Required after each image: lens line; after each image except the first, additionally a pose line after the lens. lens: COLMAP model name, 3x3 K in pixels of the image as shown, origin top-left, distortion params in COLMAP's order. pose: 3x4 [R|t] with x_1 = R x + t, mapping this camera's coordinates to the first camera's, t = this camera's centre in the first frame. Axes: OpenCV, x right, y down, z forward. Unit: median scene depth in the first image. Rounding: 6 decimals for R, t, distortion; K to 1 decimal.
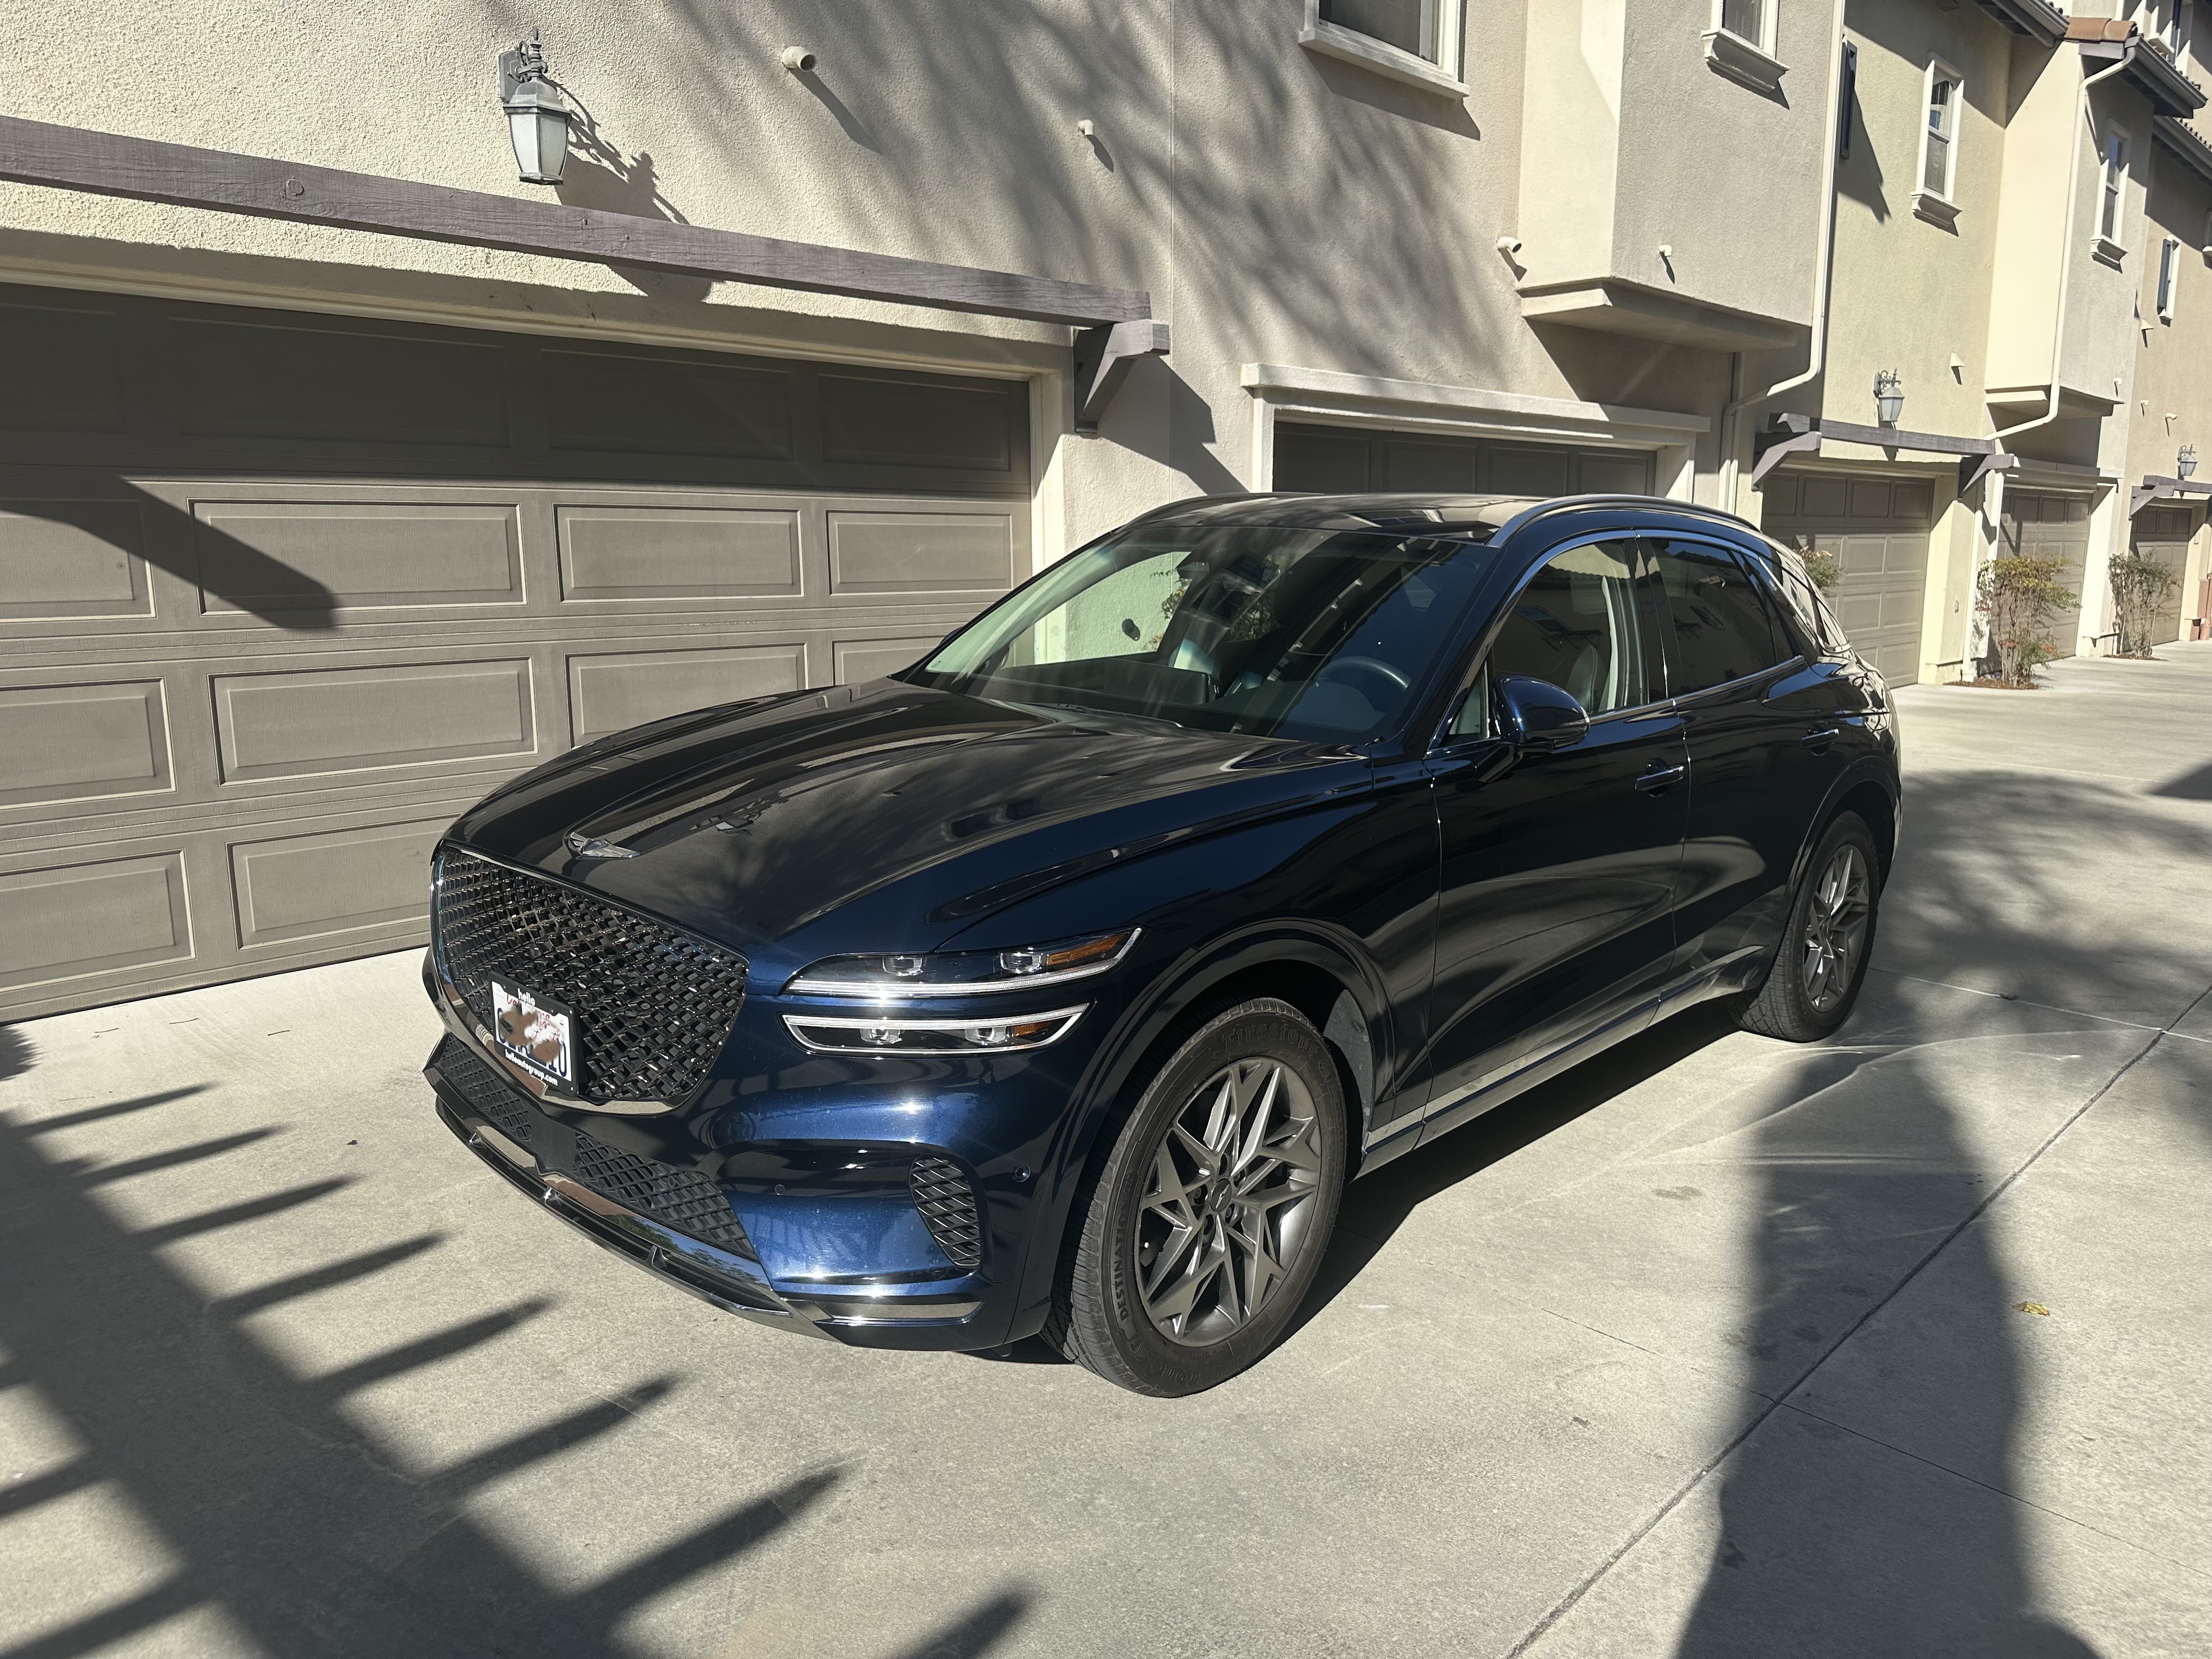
lens RADIAL K [[1568.5, 0, 1115.9], [0, 1568.5, 831.9], [0, 0, 1]] dist [0.005875, -0.016880]
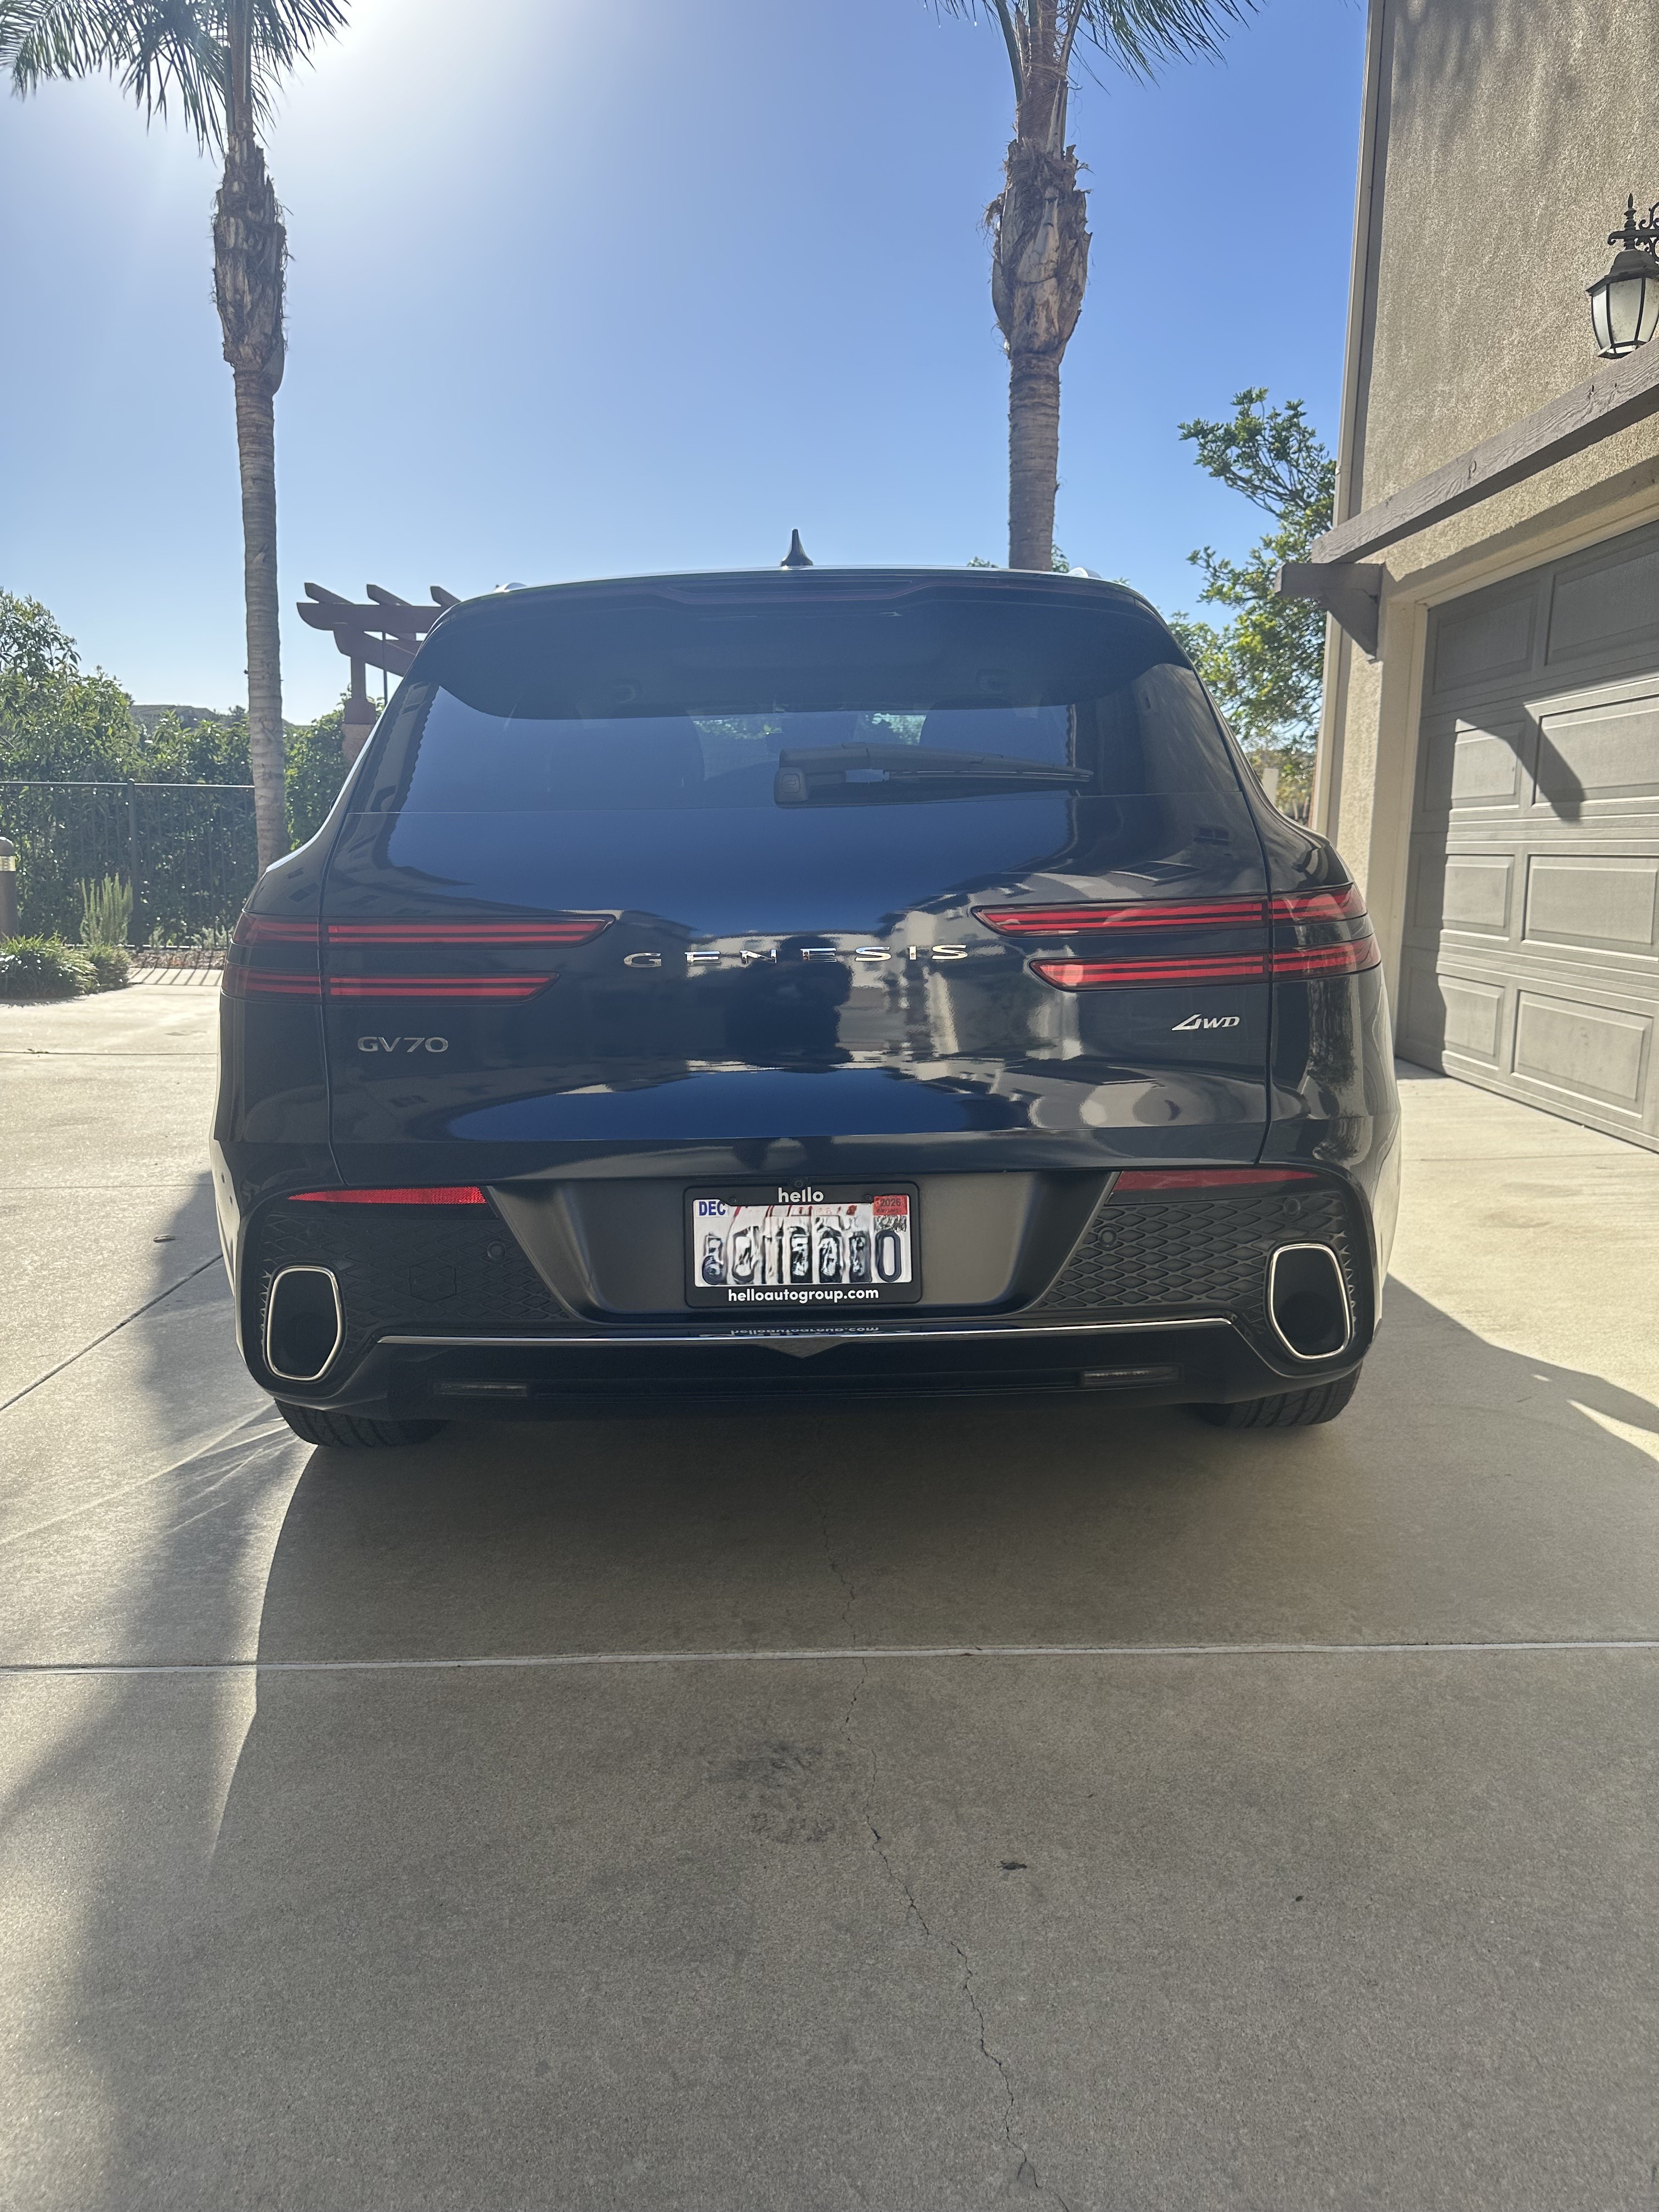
lens RADIAL K [[1568.5, 0, 828.7], [0, 1568.5, 1106.5], [0, 0, 1]] dist [0.005875, -0.016880]
pose [[-0.721705, 0.111752, -0.683120, 0.832454], [-0.122041, 0.950880, 0.284489, -0.226802], [0.681357, 0.288686, -0.672616, 1.750434]]
